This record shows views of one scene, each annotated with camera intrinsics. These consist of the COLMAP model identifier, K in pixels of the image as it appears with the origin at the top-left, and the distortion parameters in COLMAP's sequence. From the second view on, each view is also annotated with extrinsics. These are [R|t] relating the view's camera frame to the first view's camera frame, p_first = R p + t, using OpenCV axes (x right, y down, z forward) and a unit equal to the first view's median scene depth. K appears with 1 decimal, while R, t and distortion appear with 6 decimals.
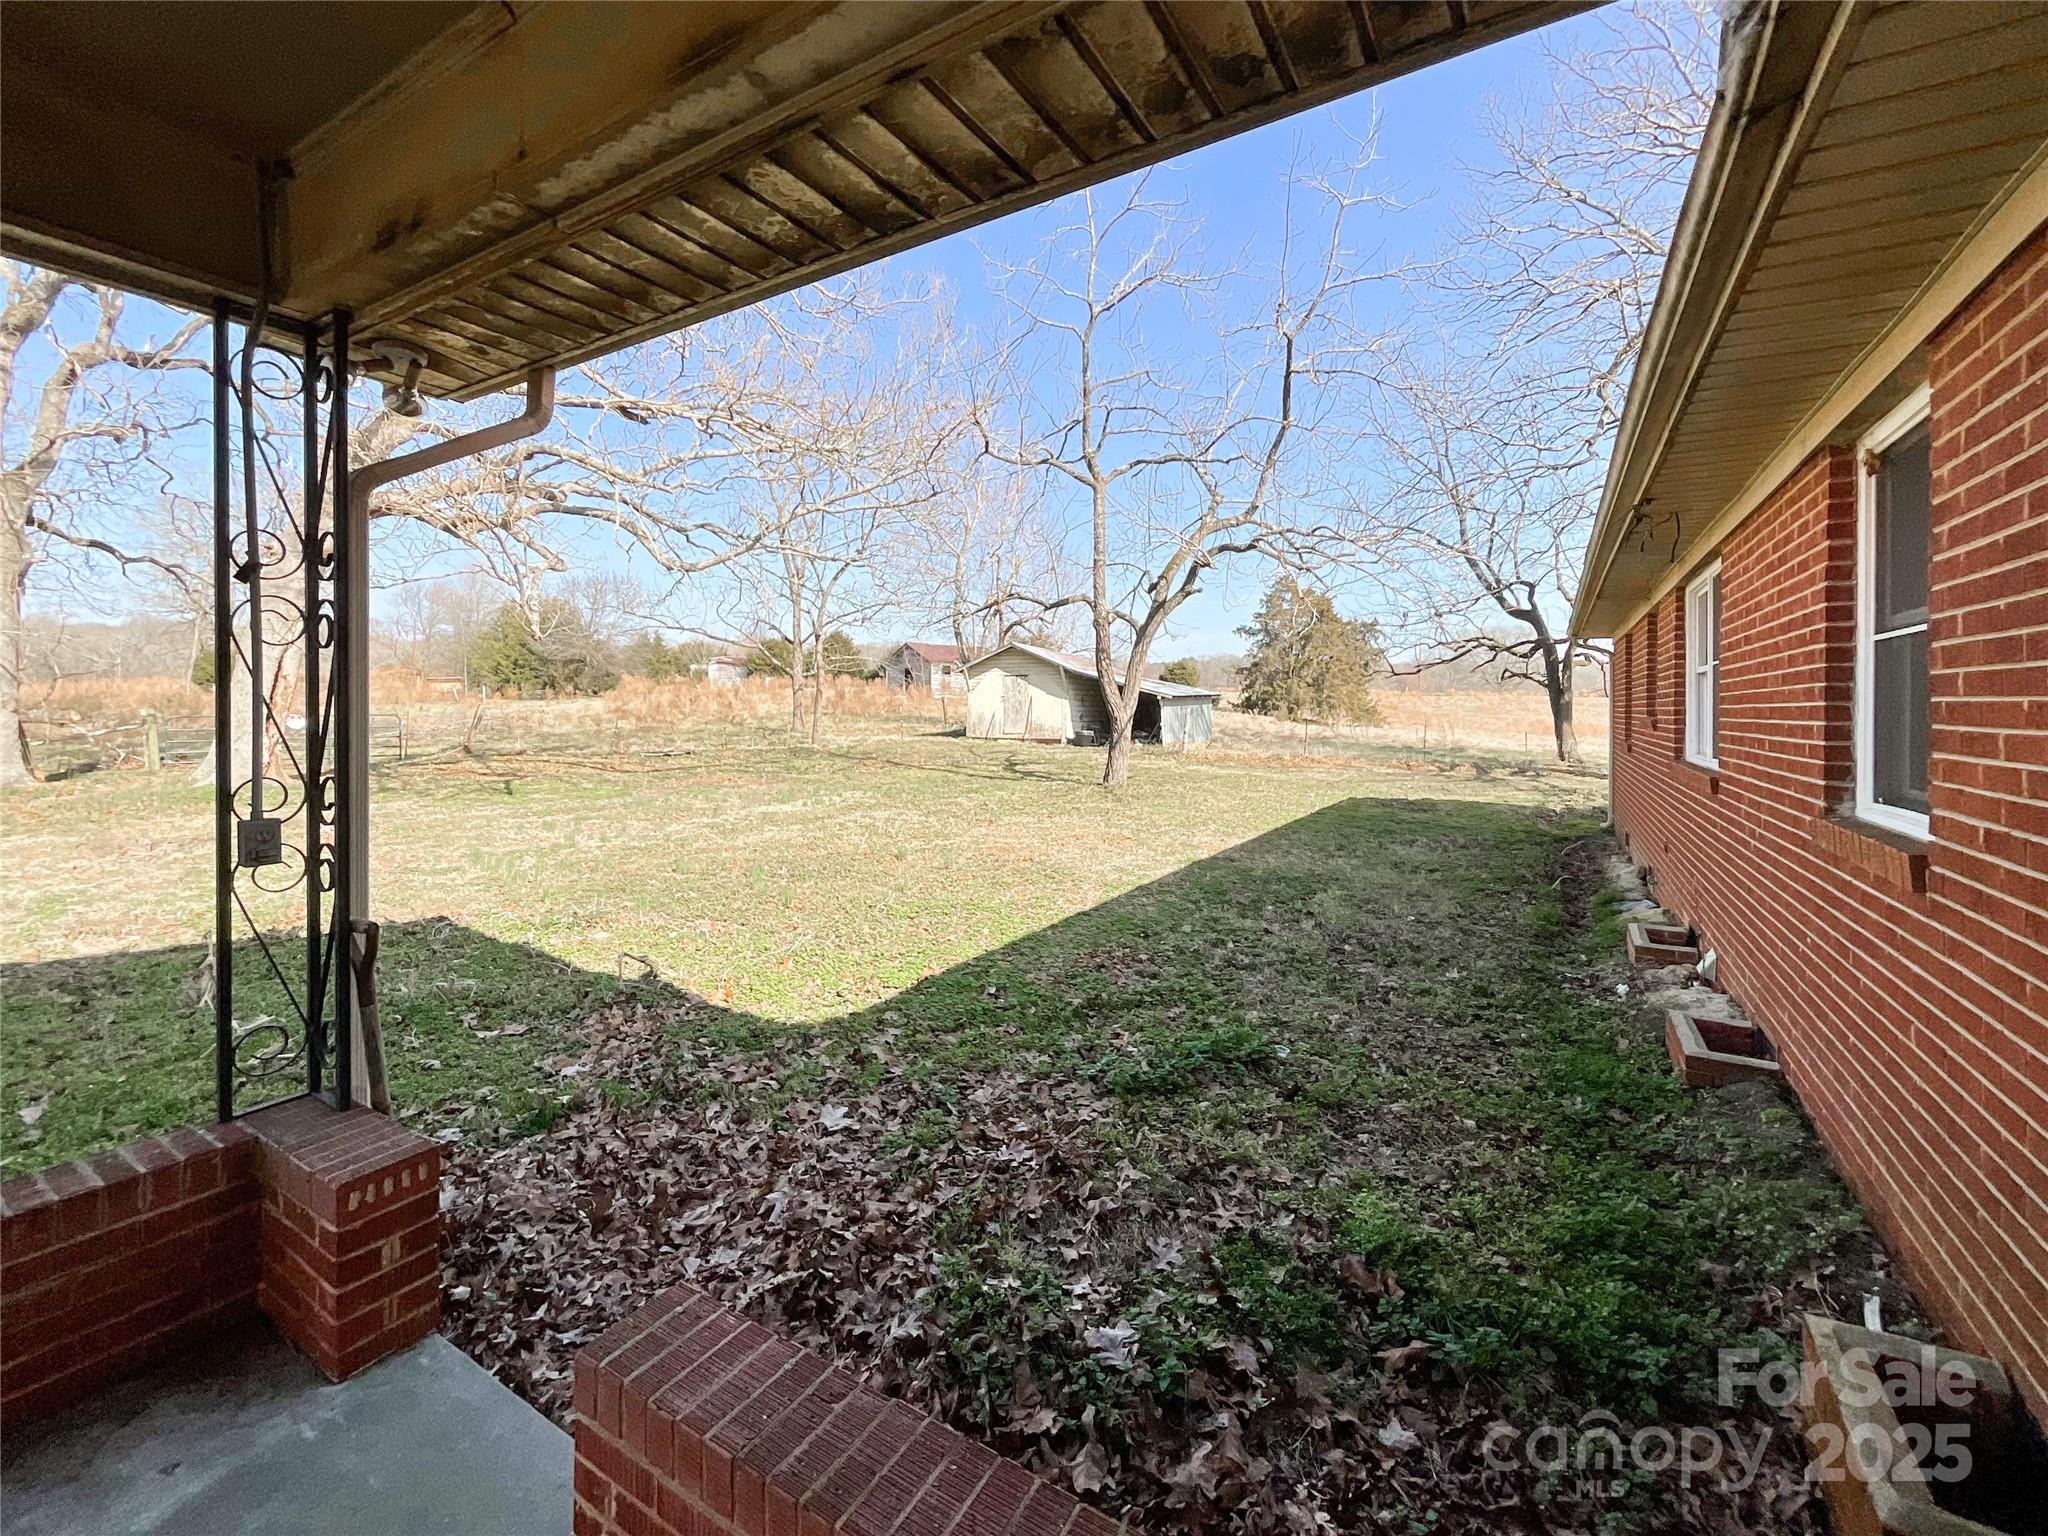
lens RADIAL K [[861.2, 0, 1032.9], [0, 861.2, 719.6], [0, 0, 1]] dist [-0.015391, -0.000075]
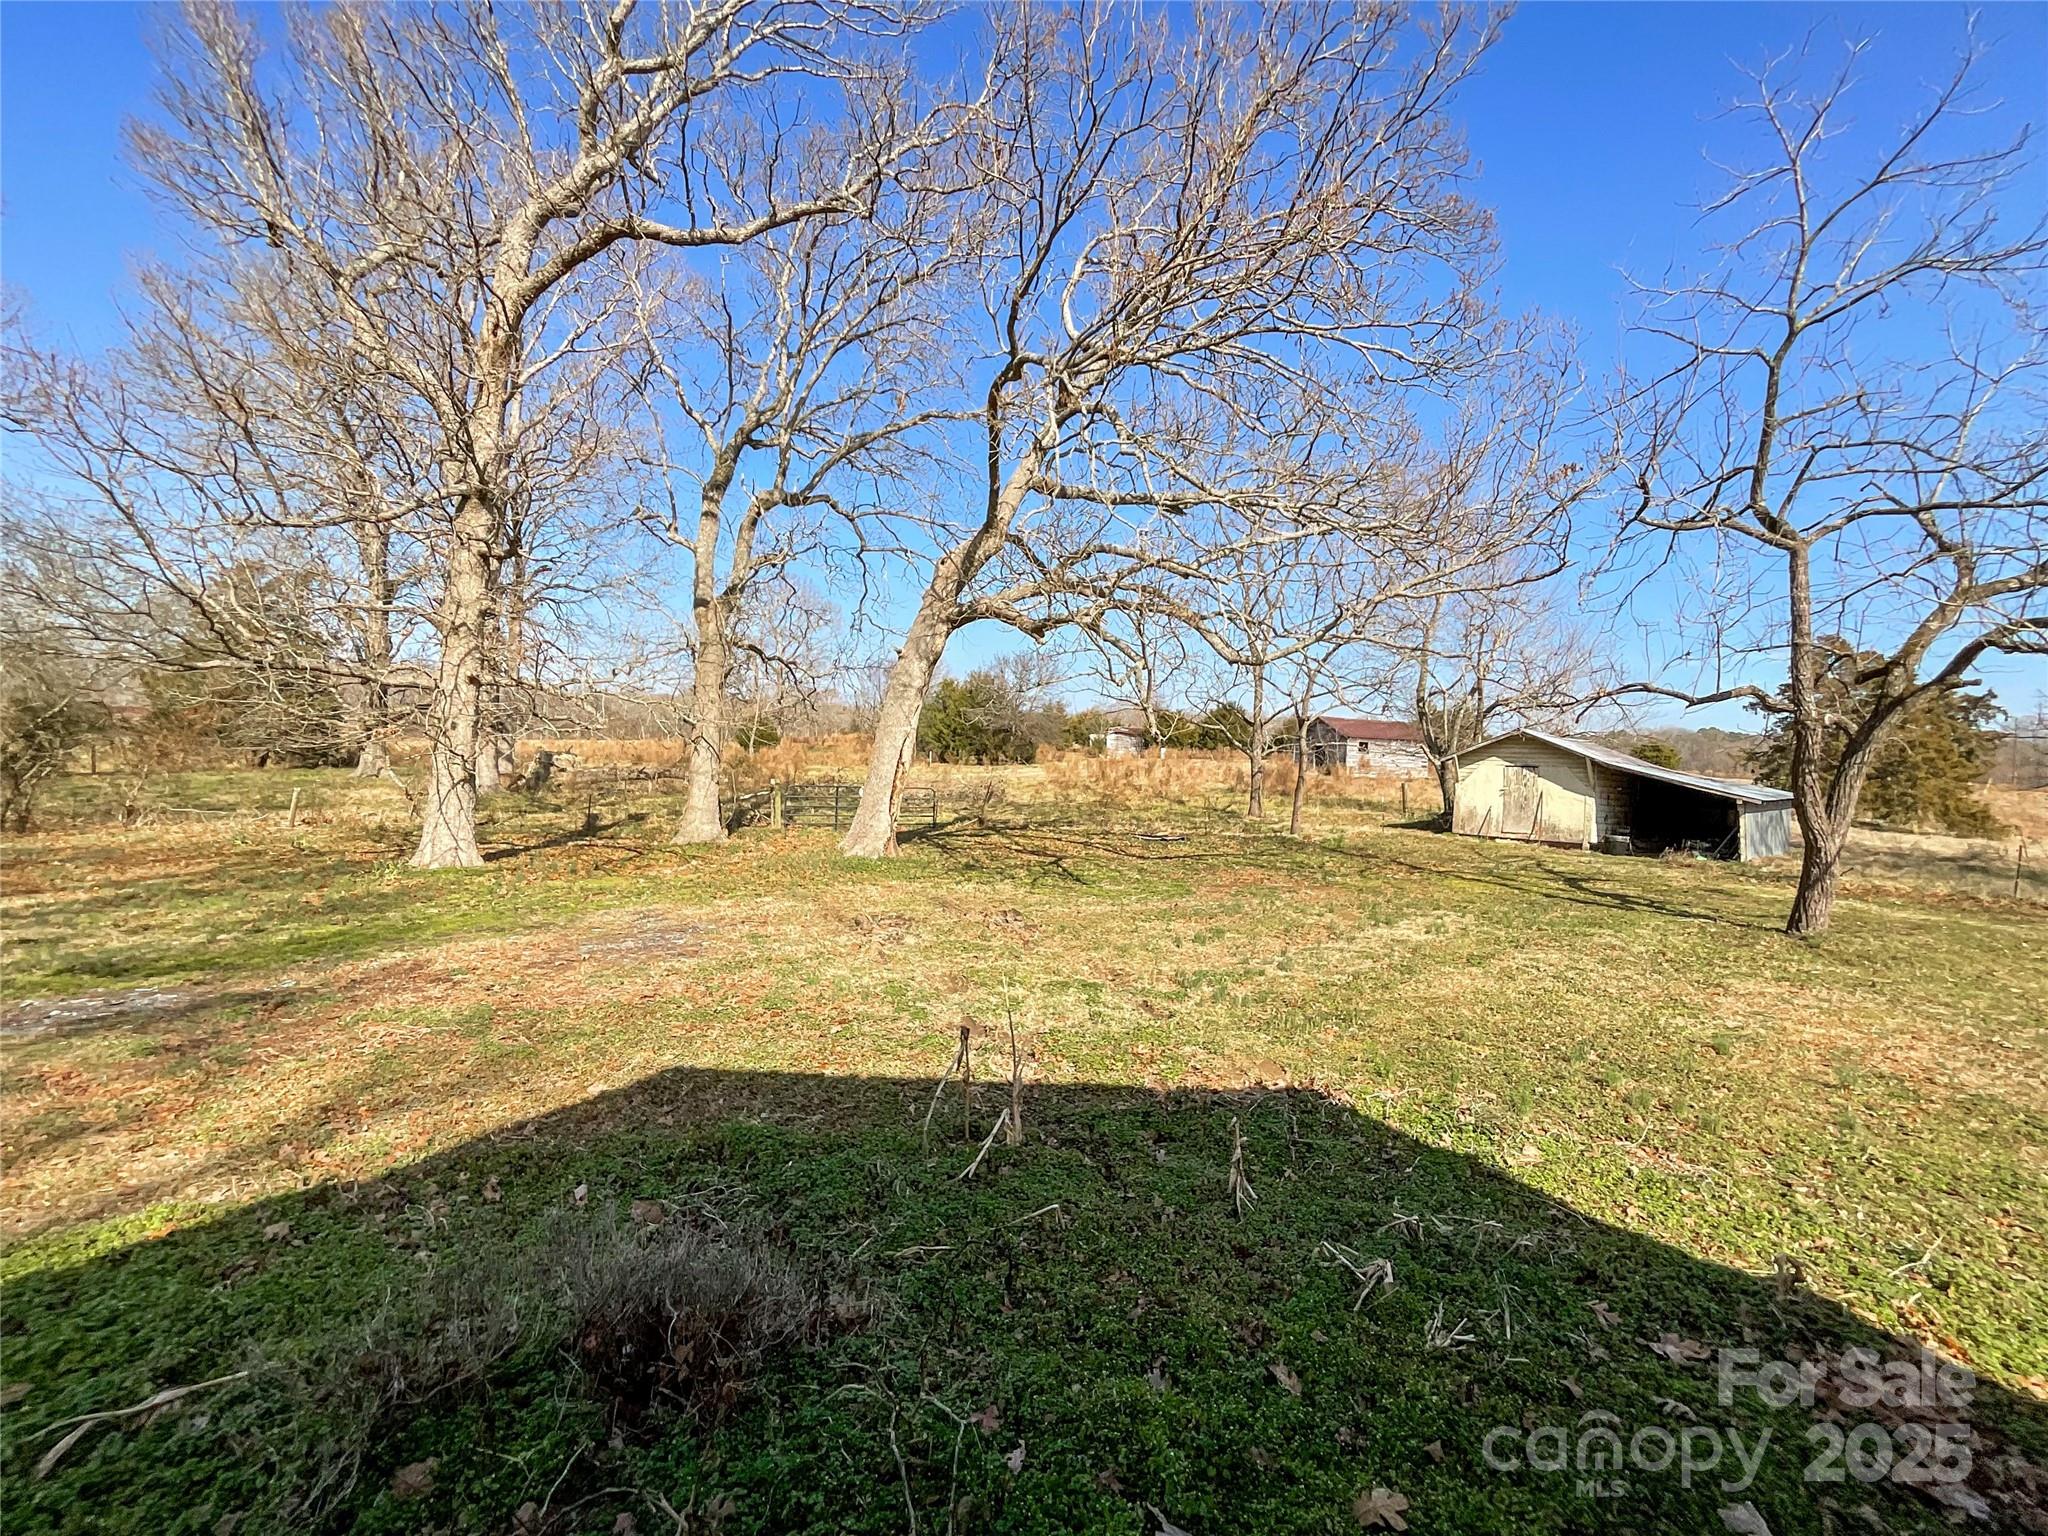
lens RADIAL K [[863.6, 0, 1027.1], [0, 863.6, 779.0], [0, 0, 1]] dist [-0.015948, 0.000198]
pose [[0.905201, 0.037996, -0.423283, -0.106924], [-0.043370, 0.999054, -0.003068, -0.014538], [0.422766, 0.021135, 0.905993, 0.004379]]
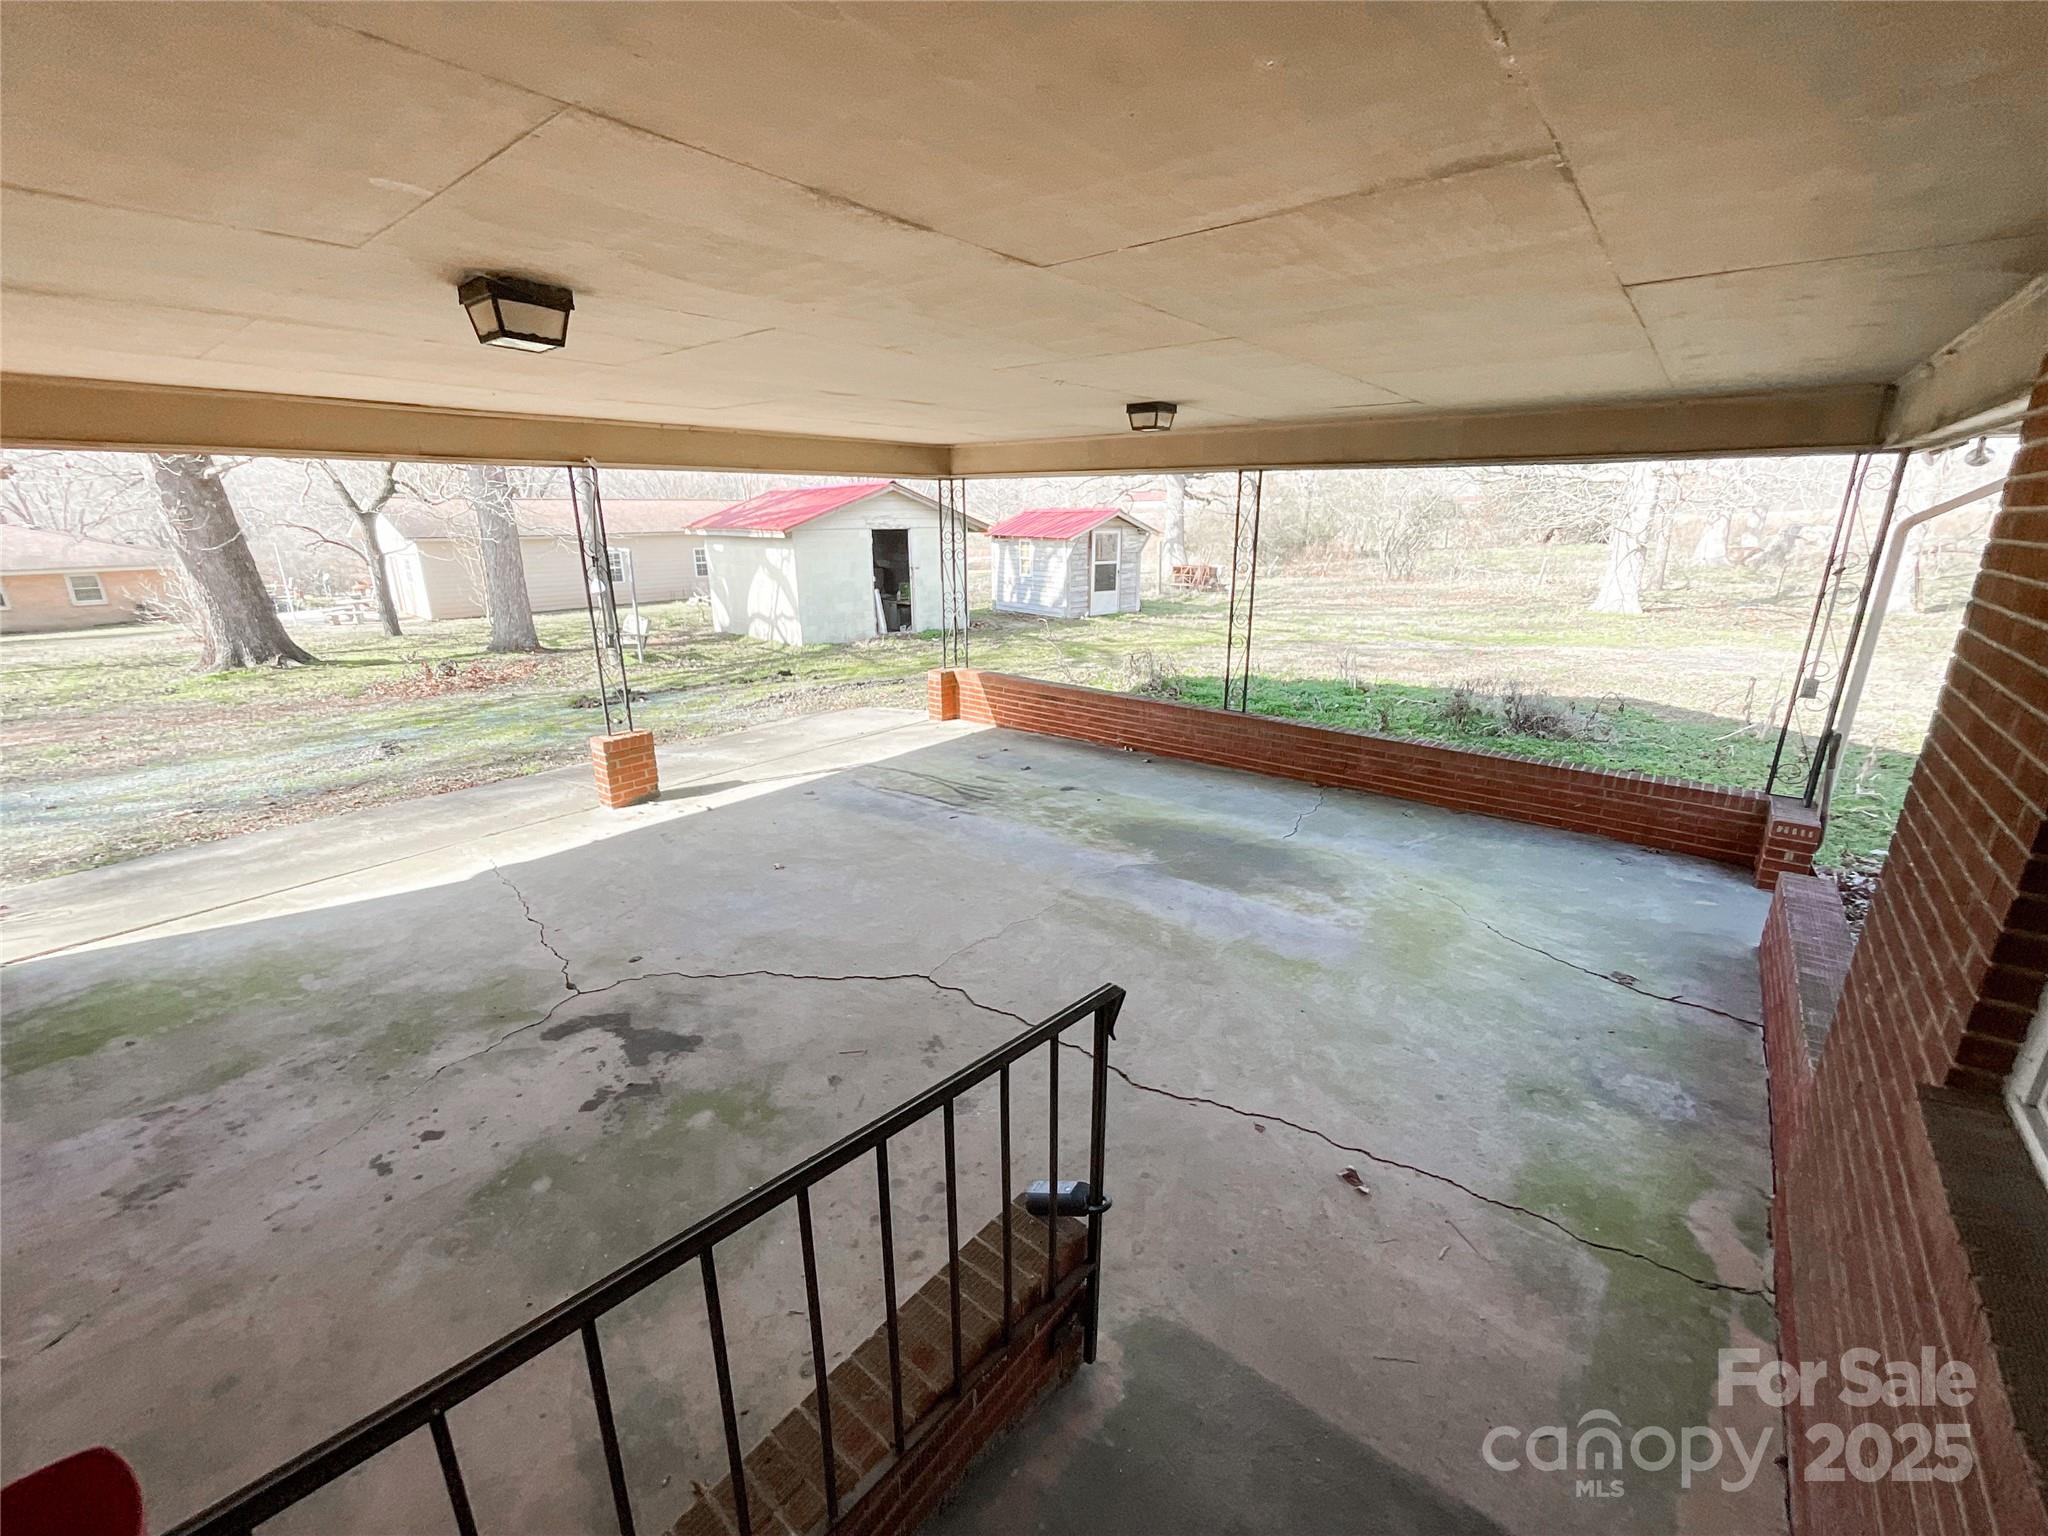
lens RADIAL K [[835.3, 0, 1042.0], [0, 835.3, 731.4], [0, 0, 1]] dist [-0.022653, 0.007564]
pose [[-0.148568, 0.243067, -0.958564, 0.105539], [-0.013298, 0.968743, 0.247709, -0.018120], [0.988813, 0.049549, -0.140692, -0.050376]]
